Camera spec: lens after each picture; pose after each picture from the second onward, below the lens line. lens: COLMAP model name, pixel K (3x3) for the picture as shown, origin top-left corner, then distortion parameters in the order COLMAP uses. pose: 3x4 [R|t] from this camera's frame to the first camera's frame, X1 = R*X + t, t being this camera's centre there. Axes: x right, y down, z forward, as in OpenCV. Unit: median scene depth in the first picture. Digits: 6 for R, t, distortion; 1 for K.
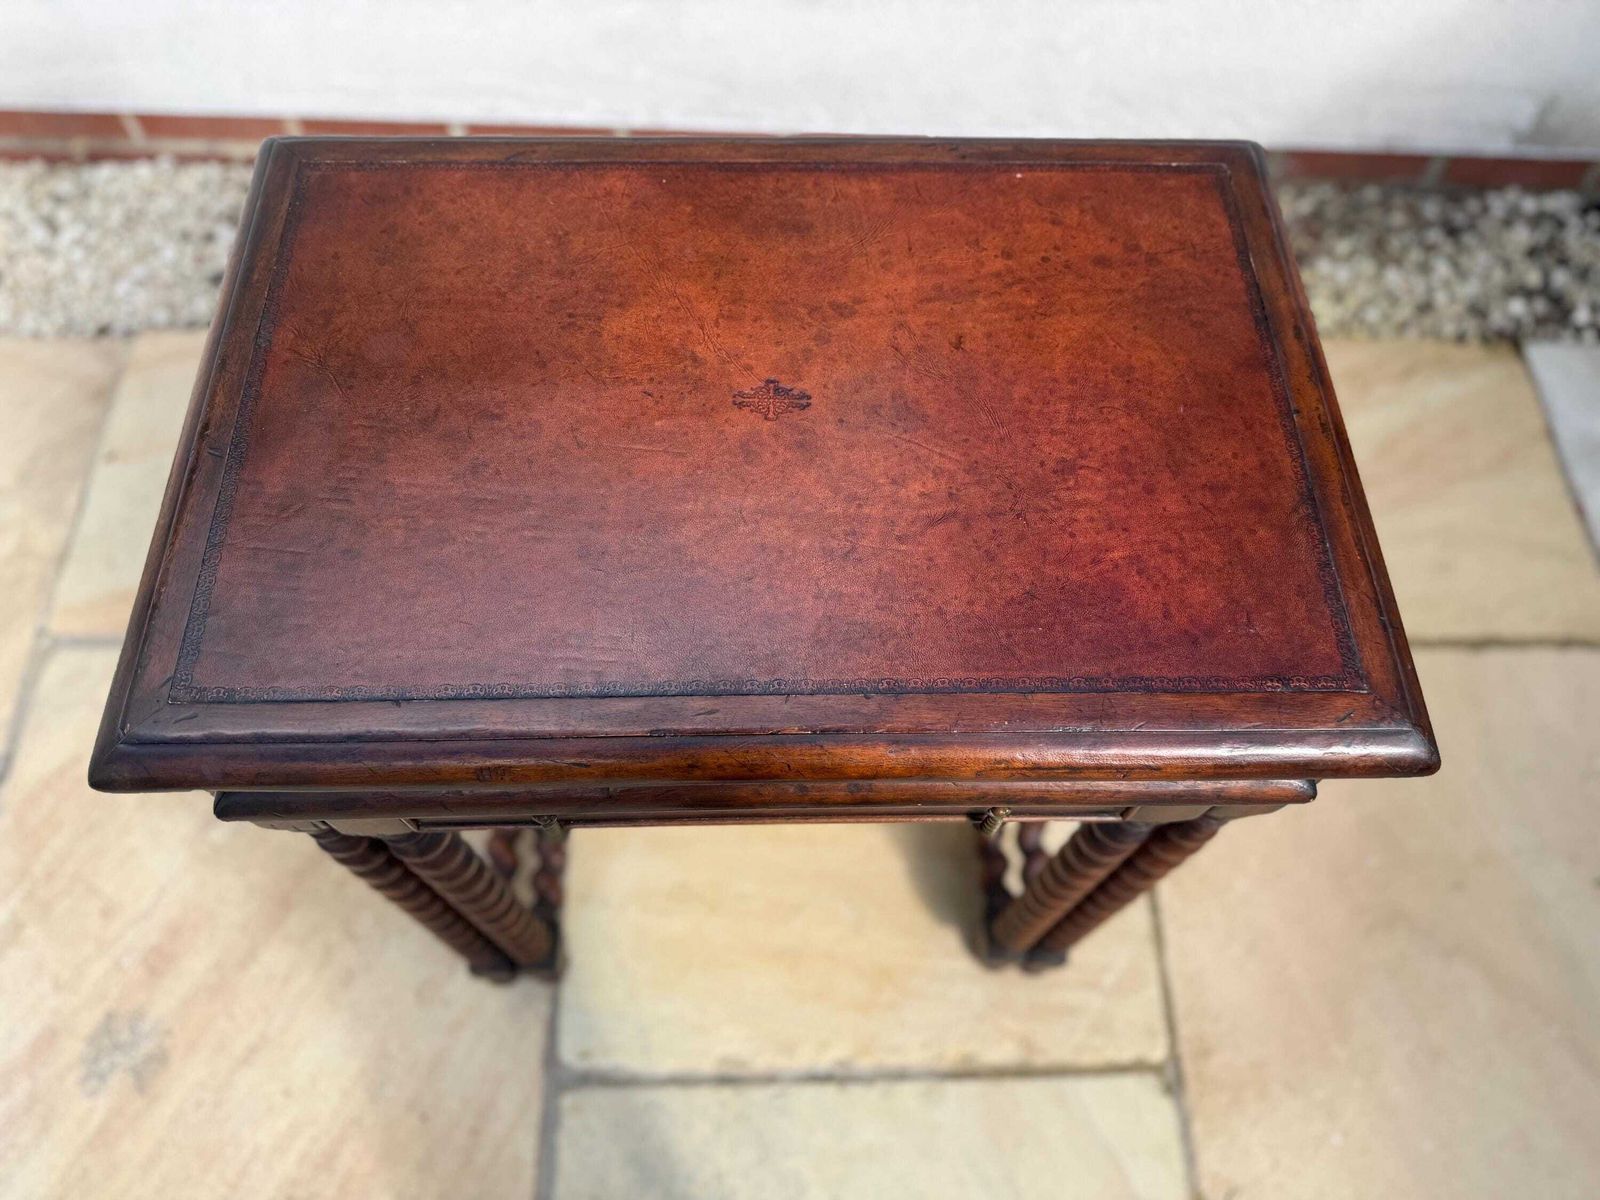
lens RADIAL K [[1141.8, 0, 798.2], [0, 1141.8, 607.1], [0, 0, 1]] dist [0.014922, -0.031299]
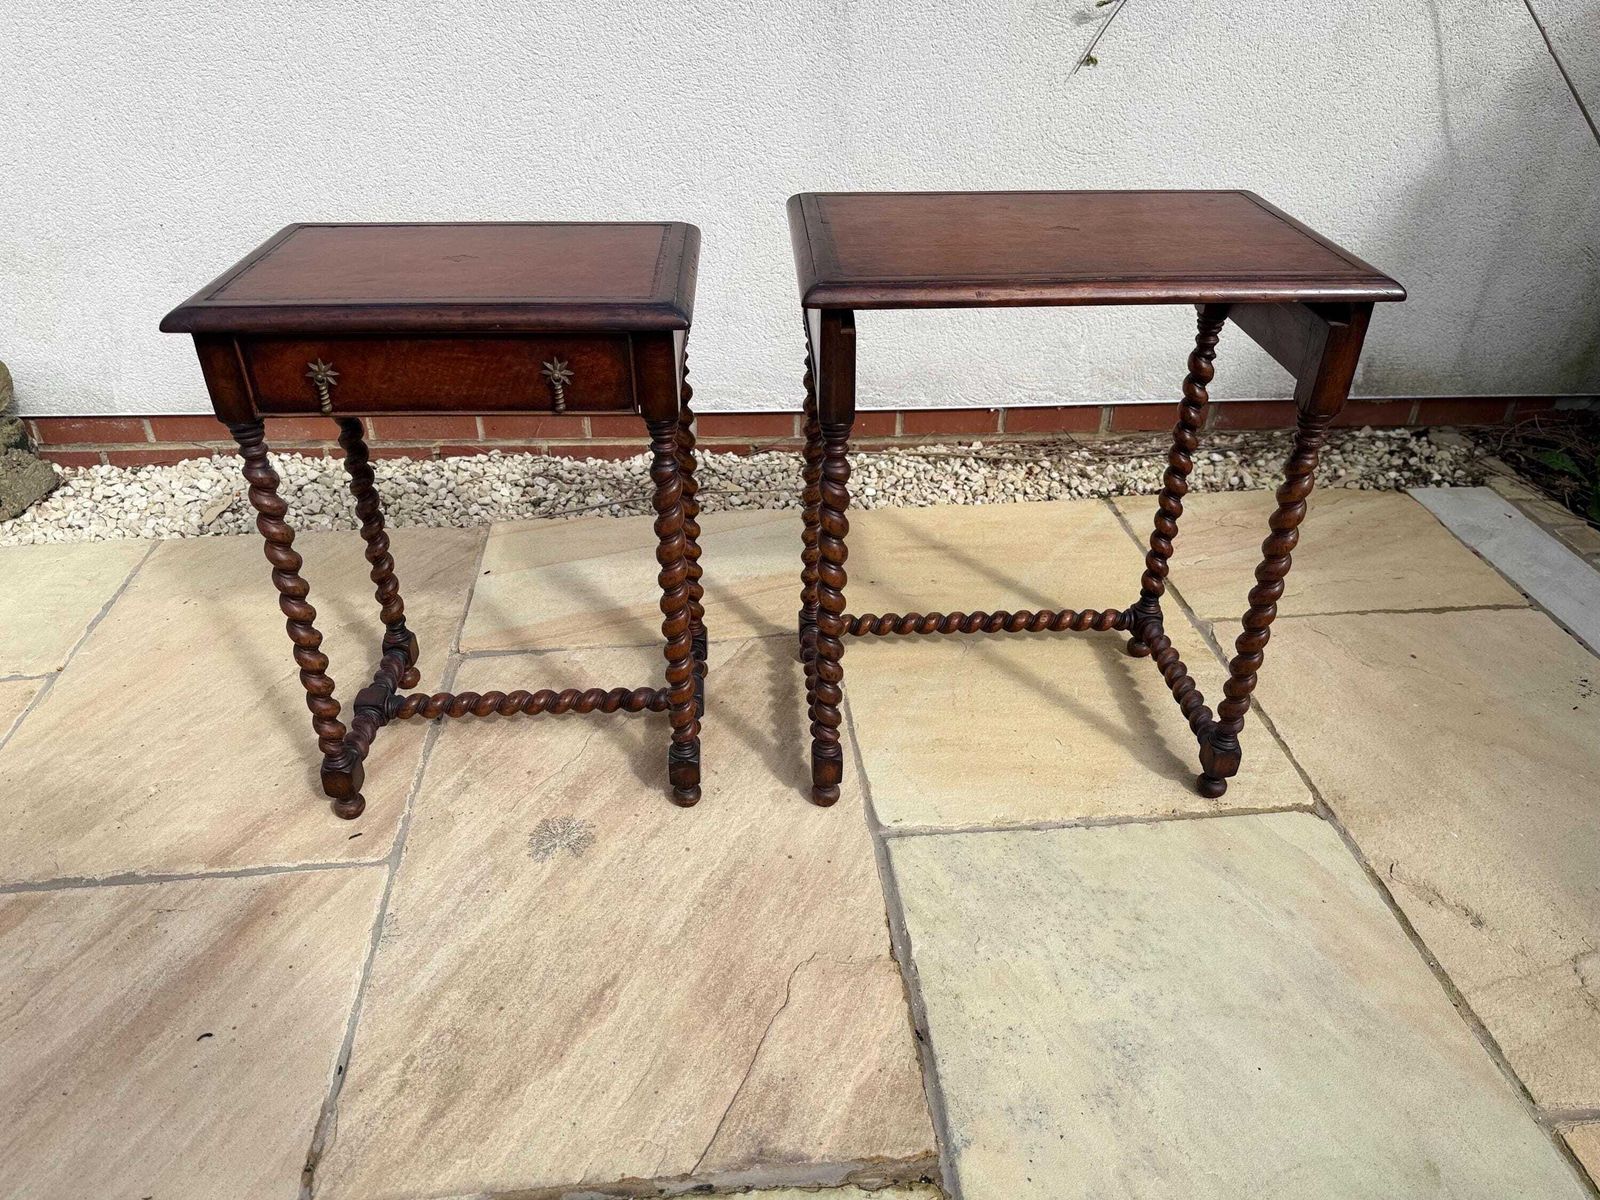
lens RADIAL K [[1141.8, 0, 794.7], [0, 1141.8, 614.0], [0, 0, 1]] dist [0.014922, -0.031299]
pose [[0.996626, -0.060517, 0.055444, -0.366684], [0.080211, 0.861329, -0.501676, 0.842366], [-0.017396, 0.504431, 0.863277, -0.292549]]
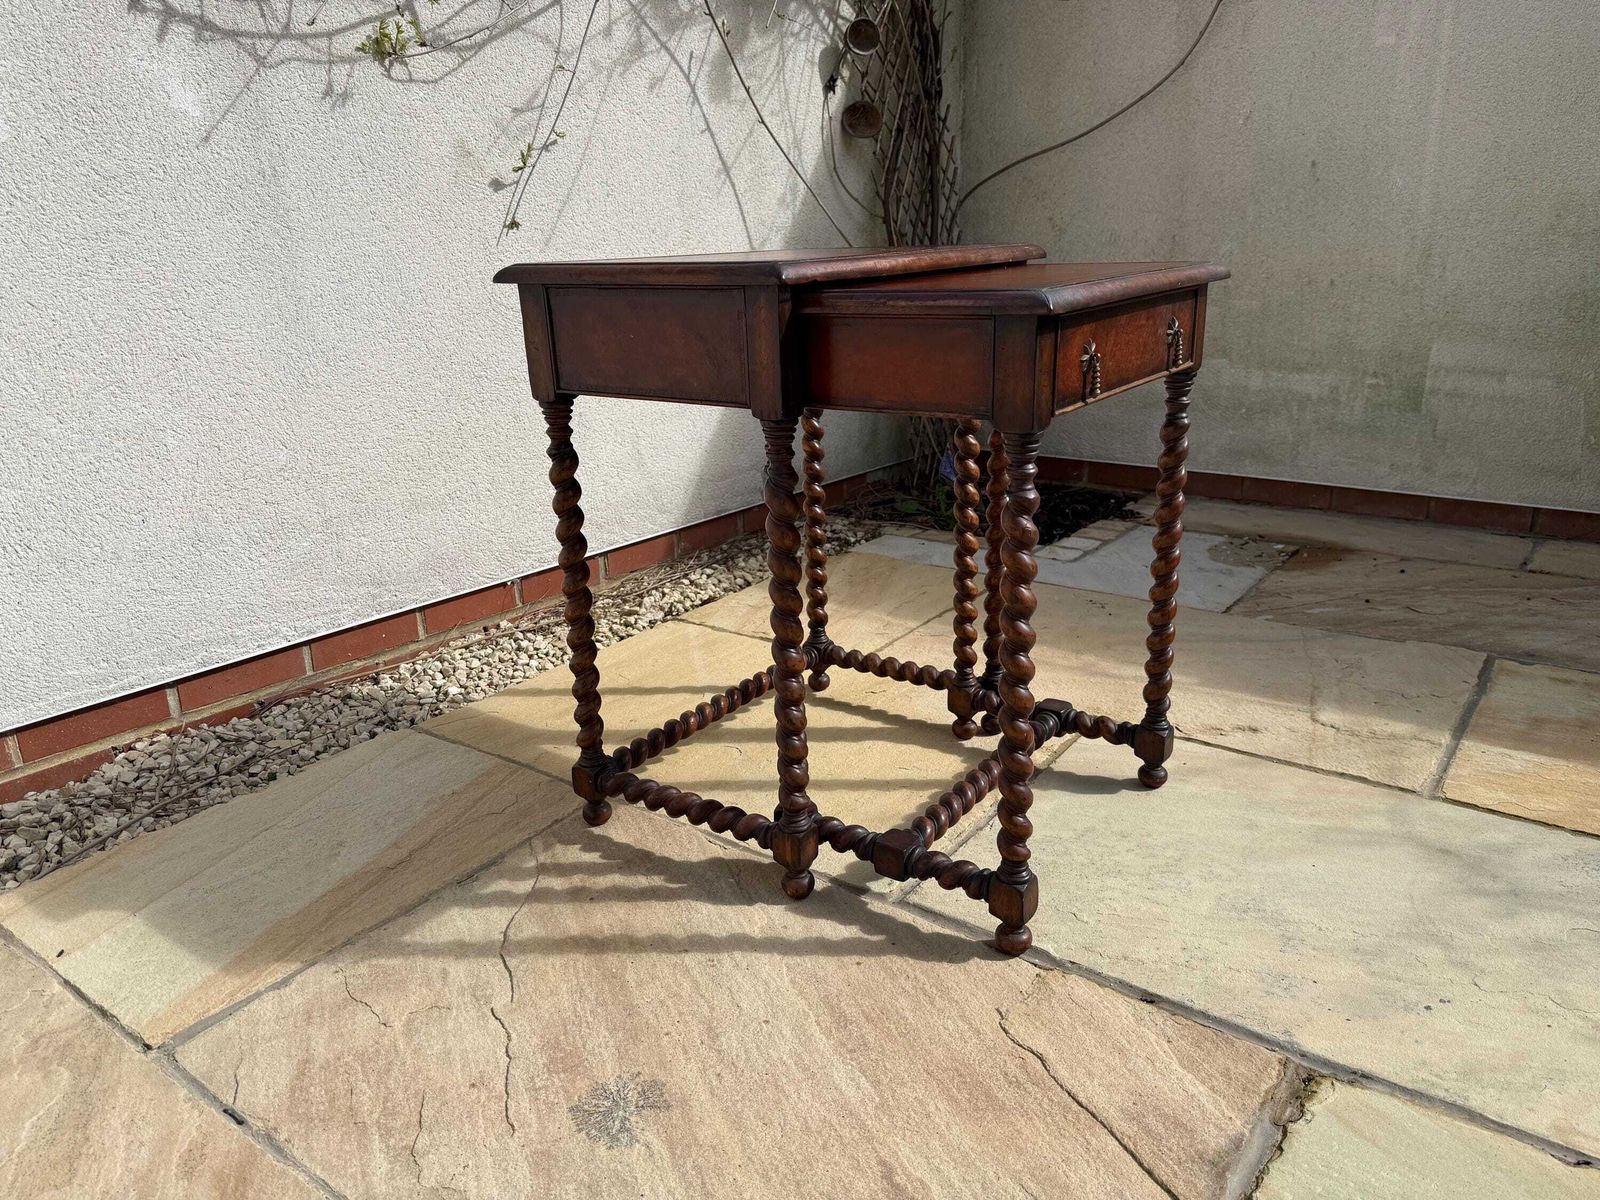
lens RADIAL K [[1141.8, 0, 815.1], [0, 1141.8, 602.5], [0, 0, 1]] dist [0.014922, -0.031299]
pose [[0.596818, -0.292611, 0.747119, -1.049638], [0.736061, 0.570324, -0.364616, 0.599658], [-0.319409, 0.767535, 0.555759, 0.115705]]
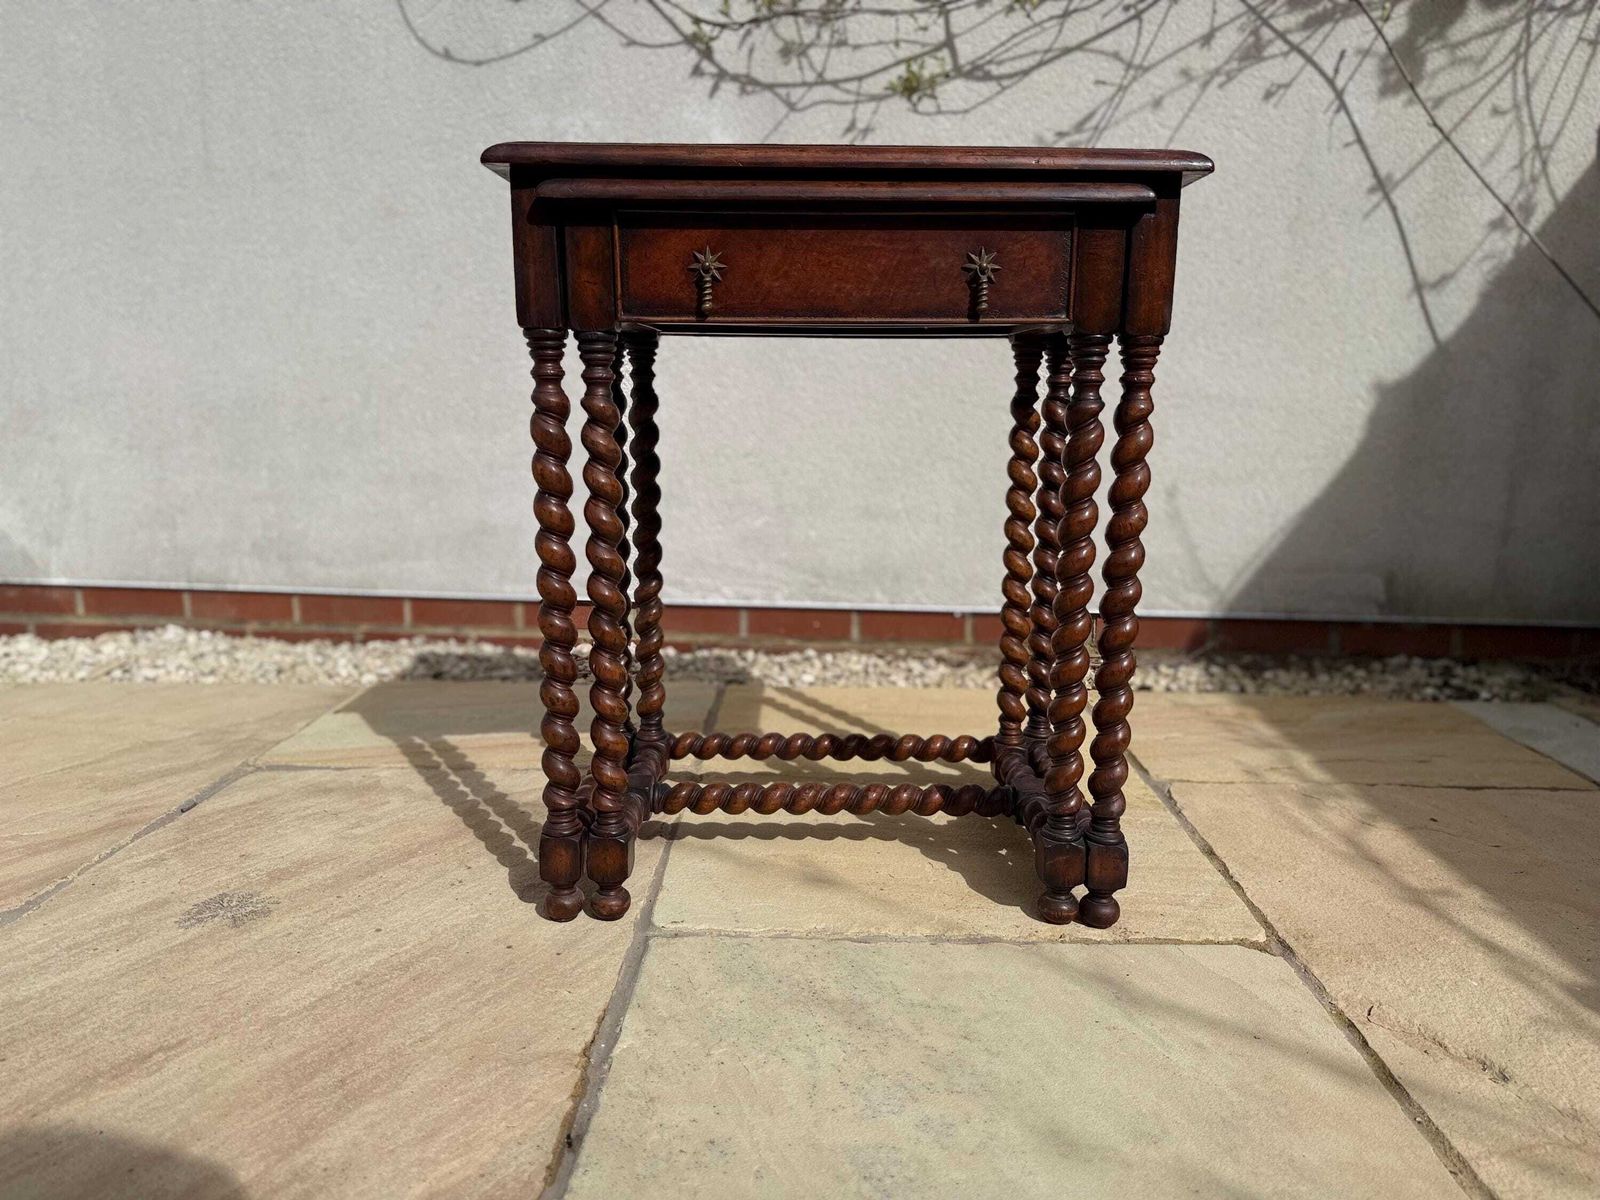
lens RADIAL K [[1141.8, 0, 808.1], [0, 1141.8, 612.1], [0, 0, 1]] dist [0.014922, -0.031299]
pose [[0.999382, -0.009334, -0.033893, -0.034415], [-0.021055, 0.613142, -0.789692, 1.004806], [0.028152, 0.789917, 0.612567, 0.173442]]
